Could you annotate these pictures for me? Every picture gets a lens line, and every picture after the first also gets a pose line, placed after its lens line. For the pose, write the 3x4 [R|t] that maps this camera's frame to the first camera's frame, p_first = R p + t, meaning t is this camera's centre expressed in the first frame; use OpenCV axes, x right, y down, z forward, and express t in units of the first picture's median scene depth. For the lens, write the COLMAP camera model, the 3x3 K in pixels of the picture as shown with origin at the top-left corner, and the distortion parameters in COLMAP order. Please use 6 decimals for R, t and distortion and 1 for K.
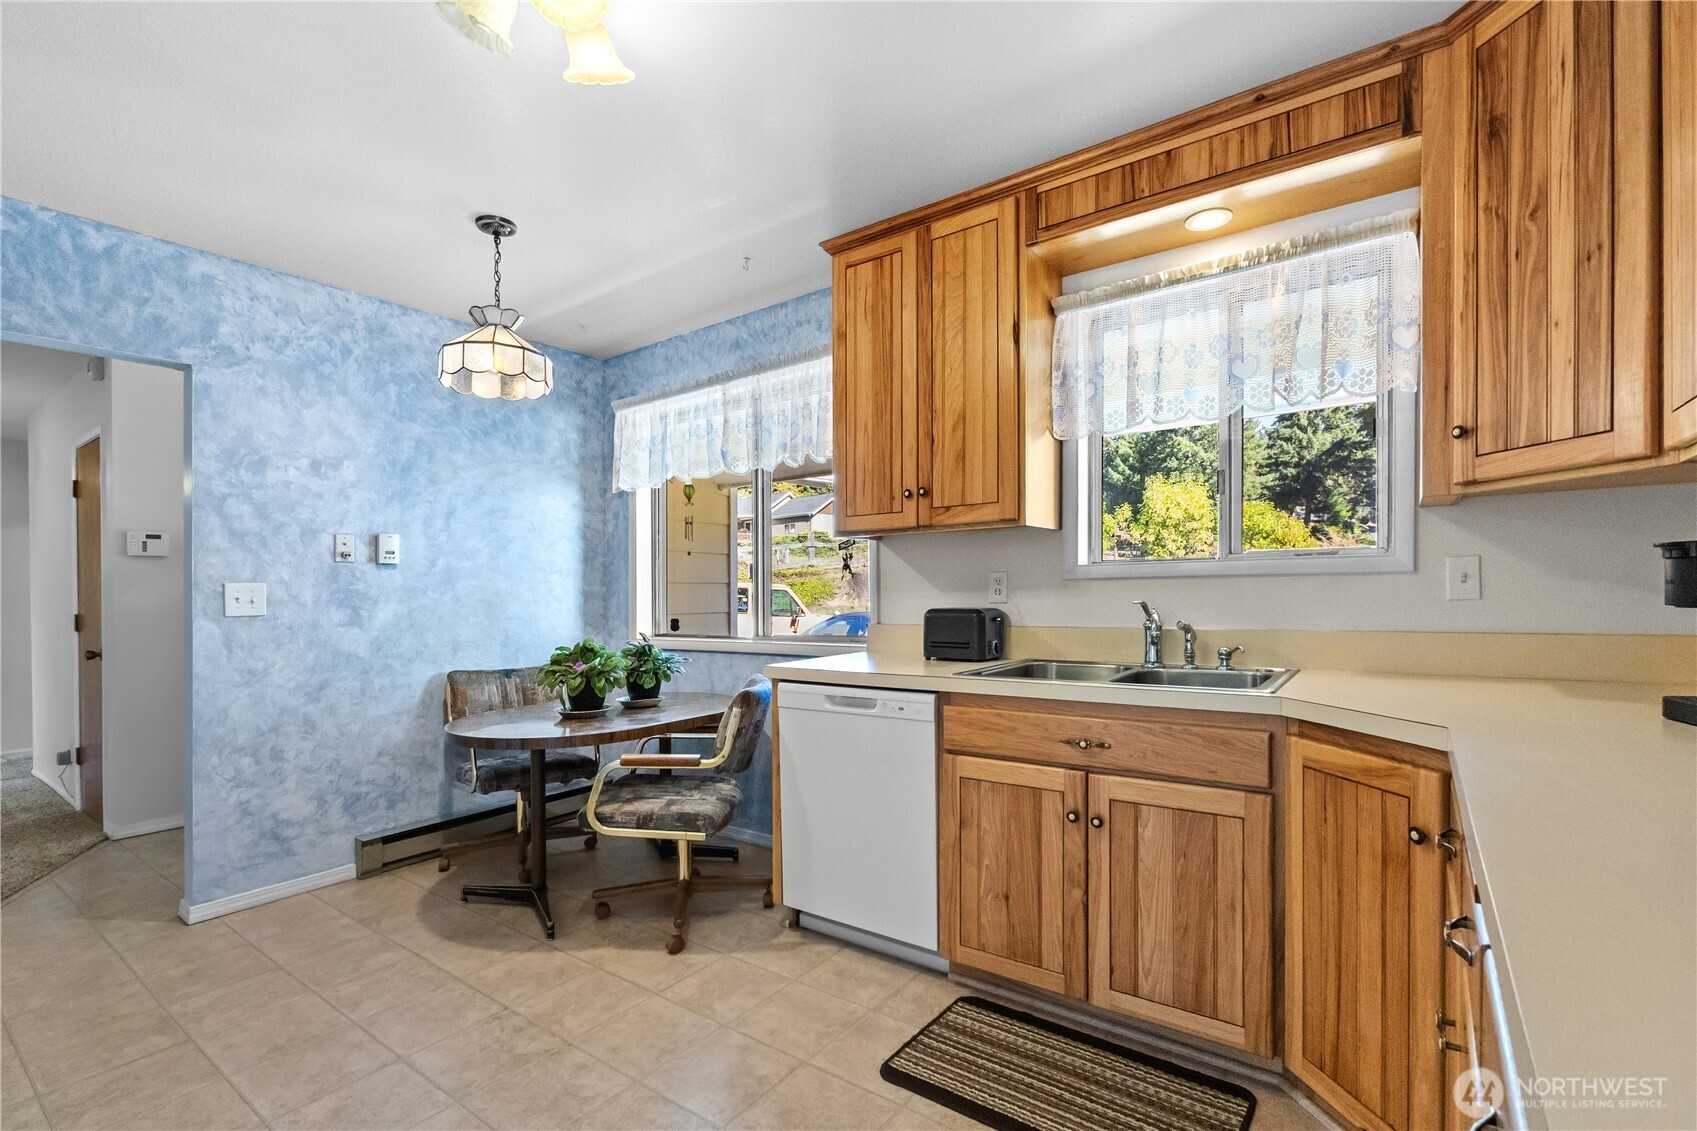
lens RADIAL K [[760.0, 0, 853.0], [0, 760.0, 582.4], [0, 0, 1]] dist [-0.002881, 0.000259]
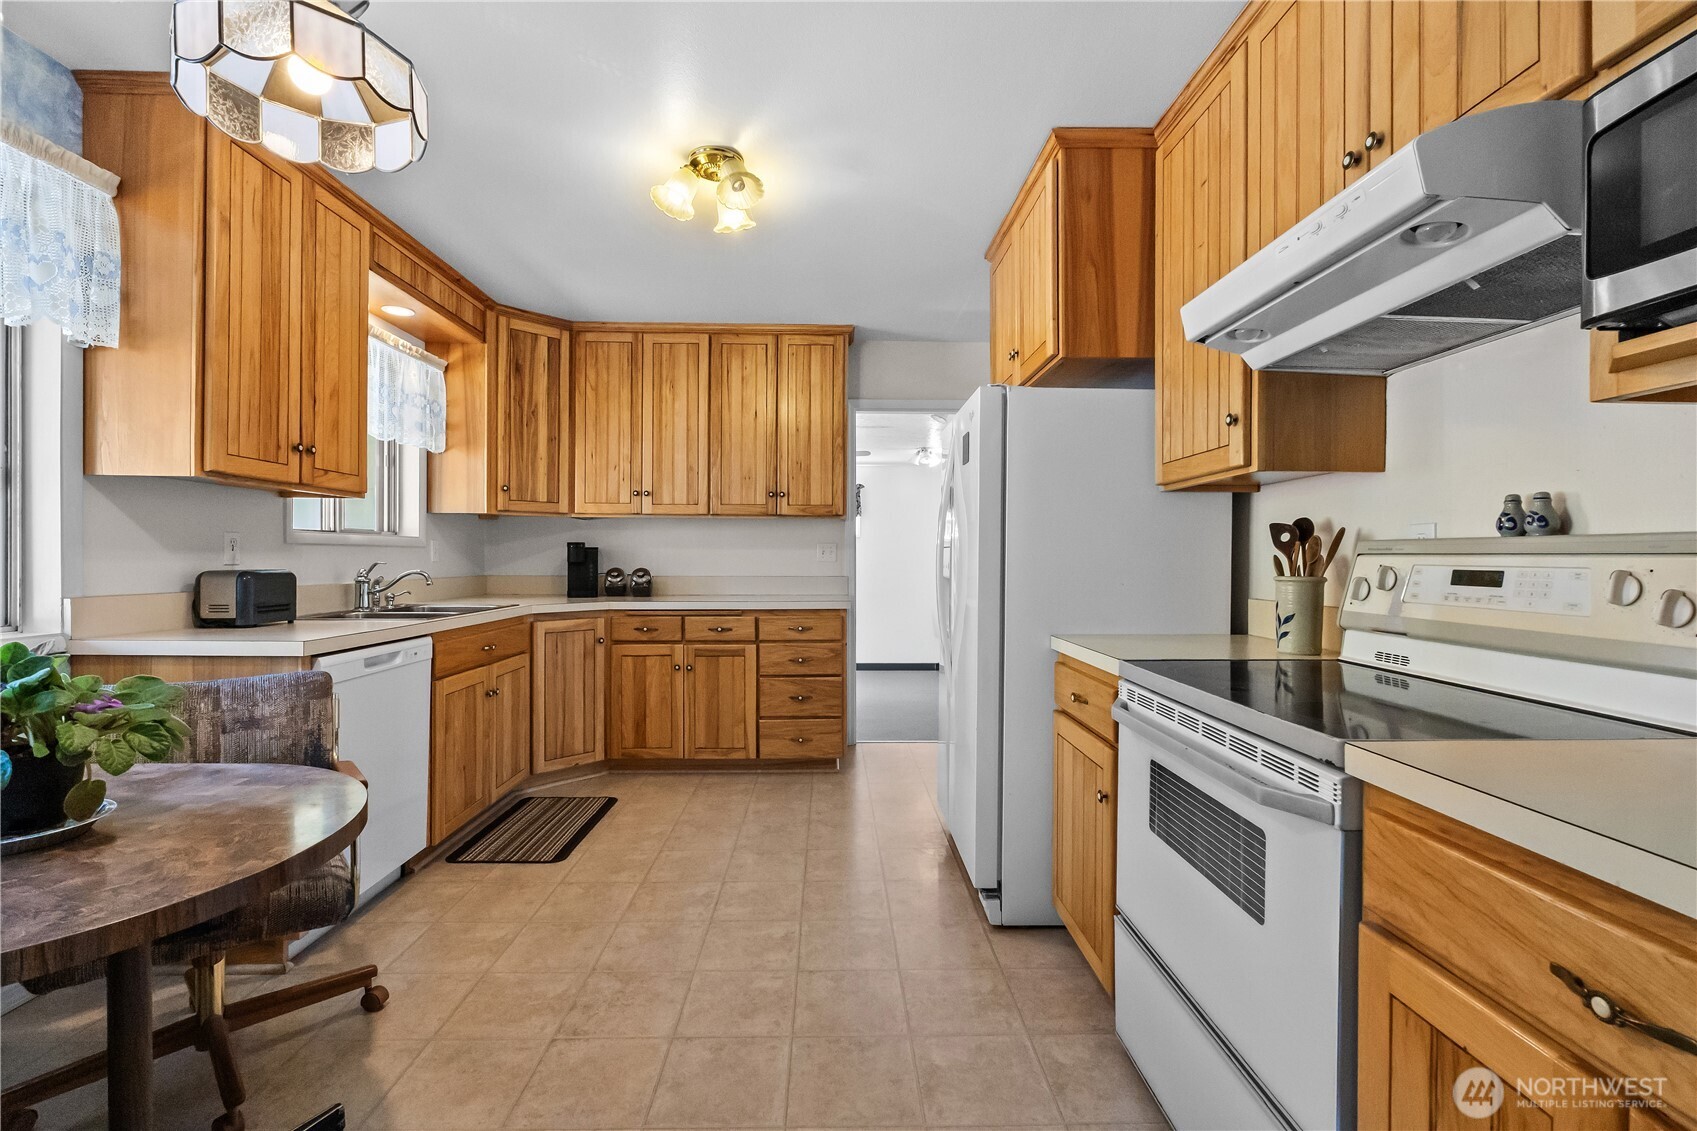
lens RADIAL K [[760.0, 0, 839.9], [0, 760.0, 547.6], [0, 0, 1]] dist [-0.002881, 0.000259]
pose [[-0.602335, 0.026289, 0.797810, -1.300034], [0.000045, 0.999459, -0.032900, 0.045403], [-0.798243, -0.019782, -0.602010, 1.235521]]
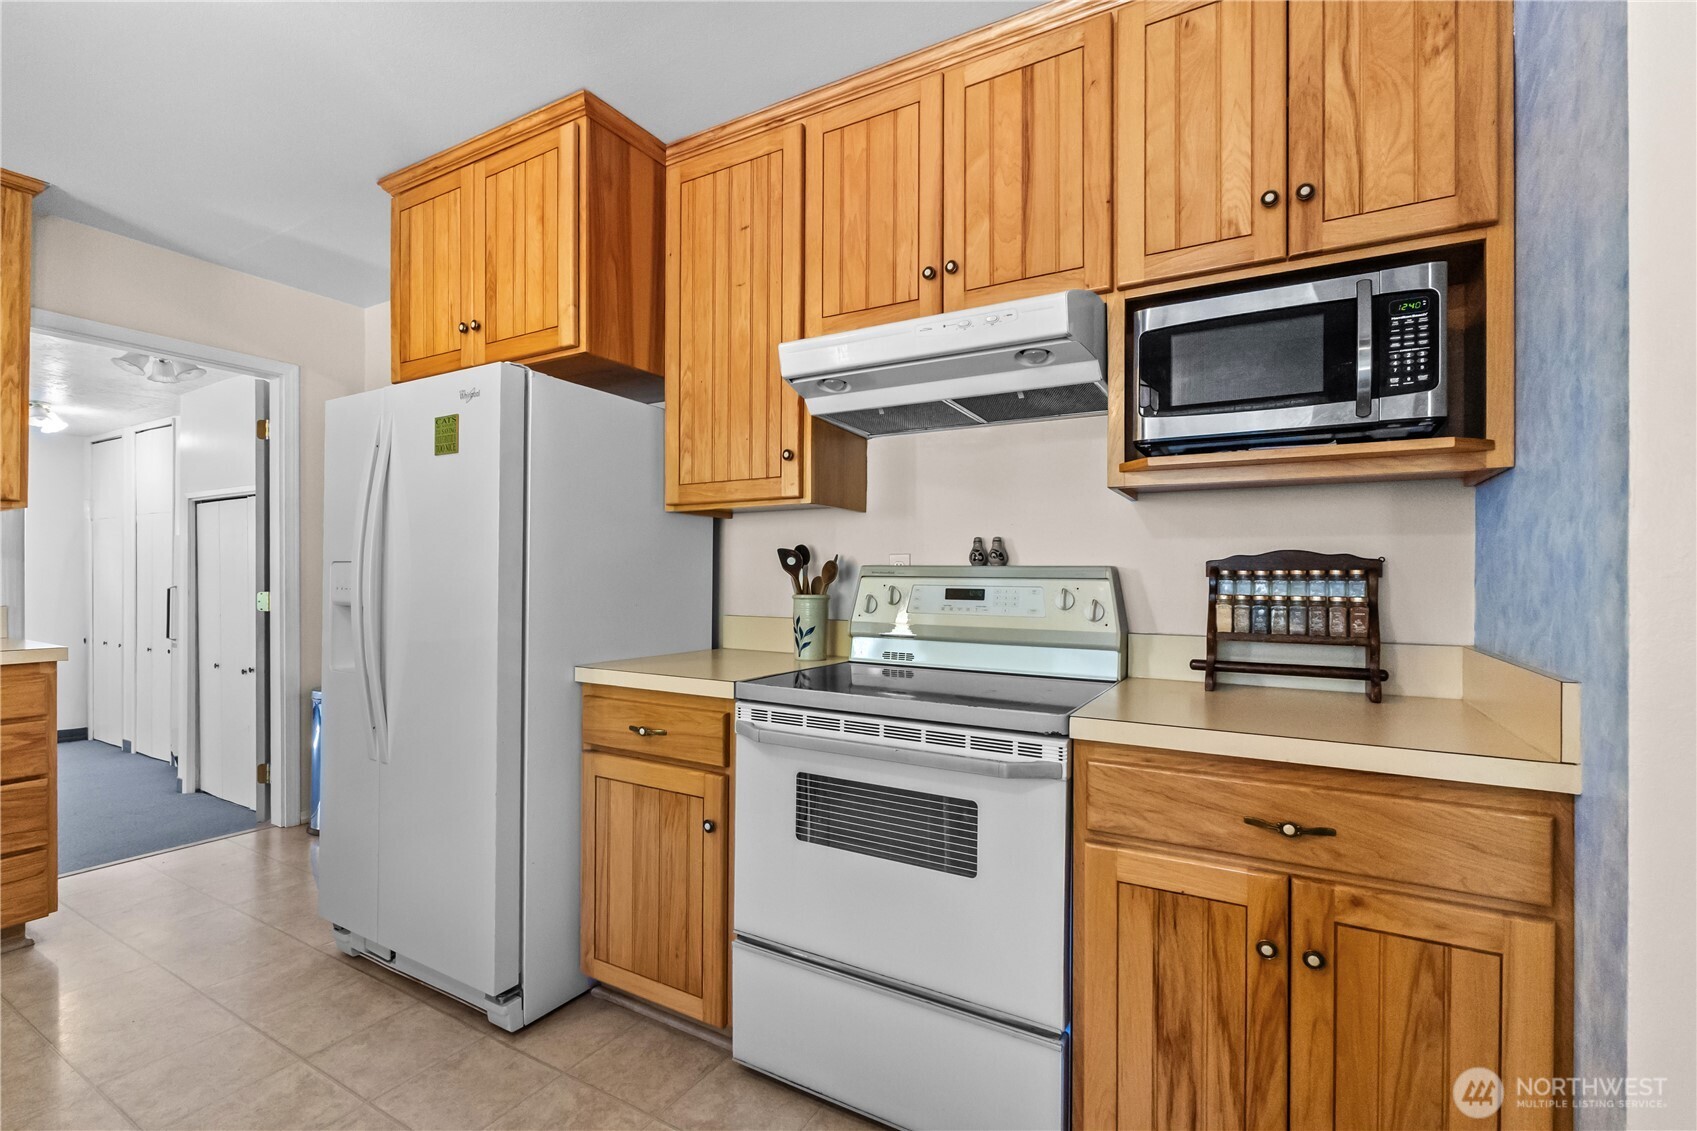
lens RADIAL K [[760.0, 0, 863.8], [0, 760.0, 567.2], [0, 0, 1]] dist [-0.002881, 0.000259]
pose [[-0.993242, 0.009573, -0.115666, -0.891415], [0.012108, 0.999701, -0.021236, 0.035795], [0.115429, -0.022493, -0.993061, 1.320589]]
